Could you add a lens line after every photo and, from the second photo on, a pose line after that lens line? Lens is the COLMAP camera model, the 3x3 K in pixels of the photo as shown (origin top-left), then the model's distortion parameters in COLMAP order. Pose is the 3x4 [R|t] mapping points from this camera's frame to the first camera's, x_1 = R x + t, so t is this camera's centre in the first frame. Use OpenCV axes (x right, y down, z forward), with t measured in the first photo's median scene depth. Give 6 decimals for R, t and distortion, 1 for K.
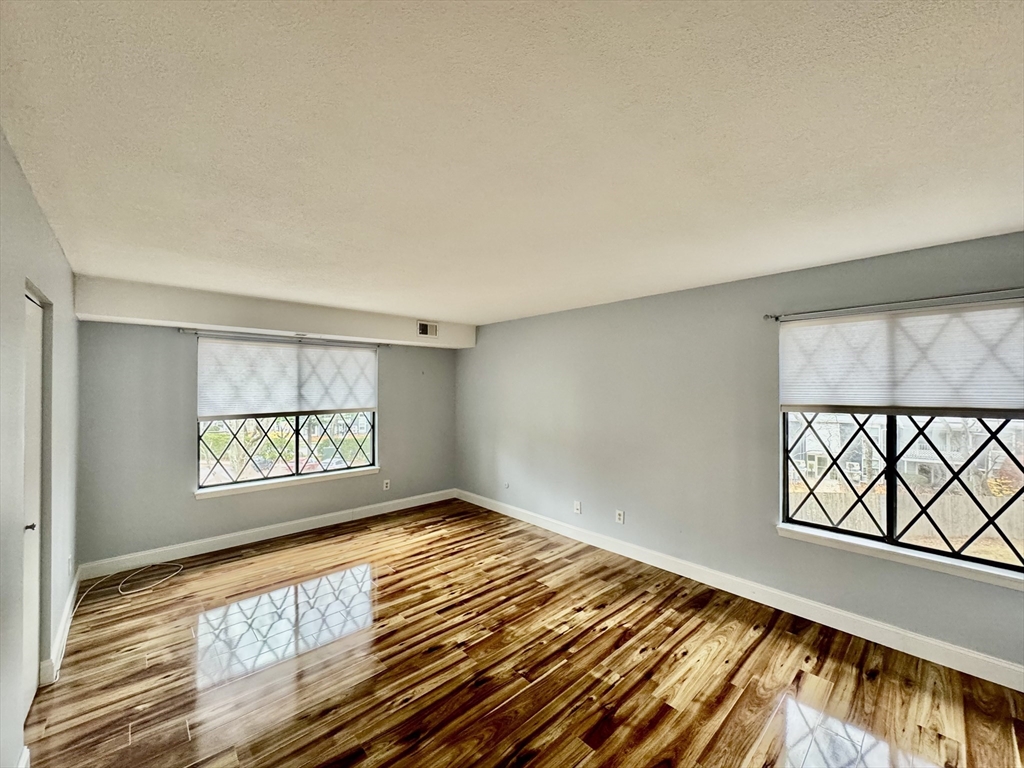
lens RADIAL K [[409.7, 0, 516.1], [0, 409.7, 388.6], [0, 0, 1]] dist [0.002585, -0.000292]
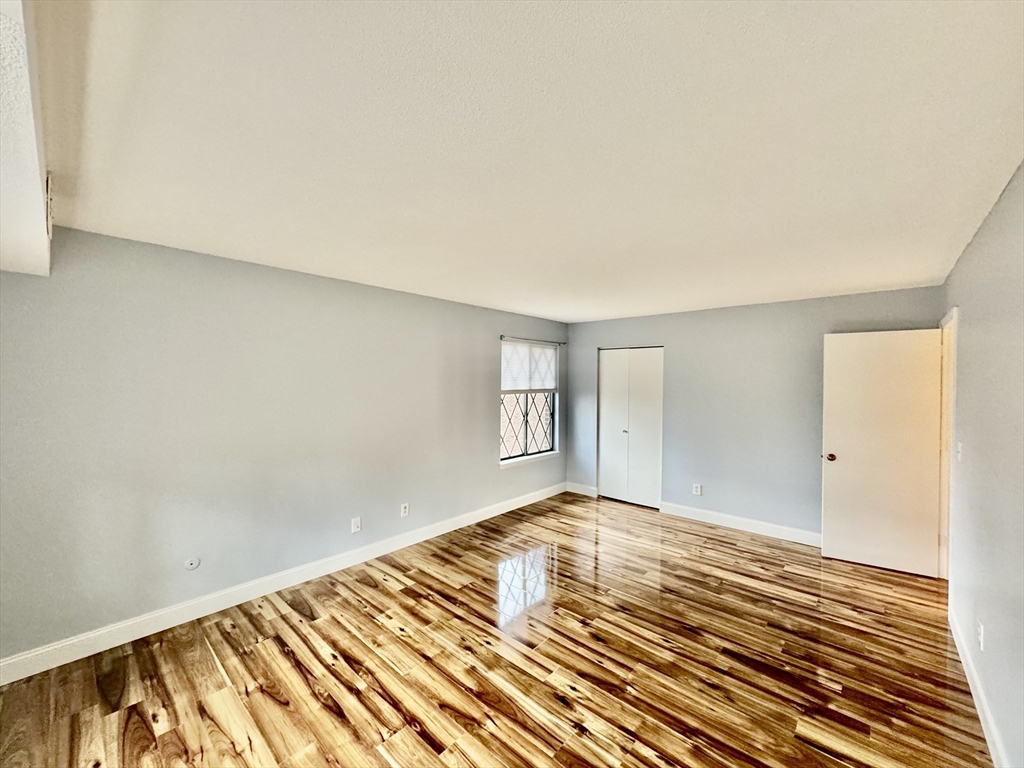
lens RADIAL K [[409.7, 0, 512.4], [0, 409.7, 379.5], [0, 0, 1]] dist [0.002585, -0.000292]
pose [[-0.086280, 0.001430, 0.996270, -0.910161], [-0.005289, 0.999984, -0.001894, -0.001402], [-0.996257, -0.005433, -0.086271, 0.992303]]
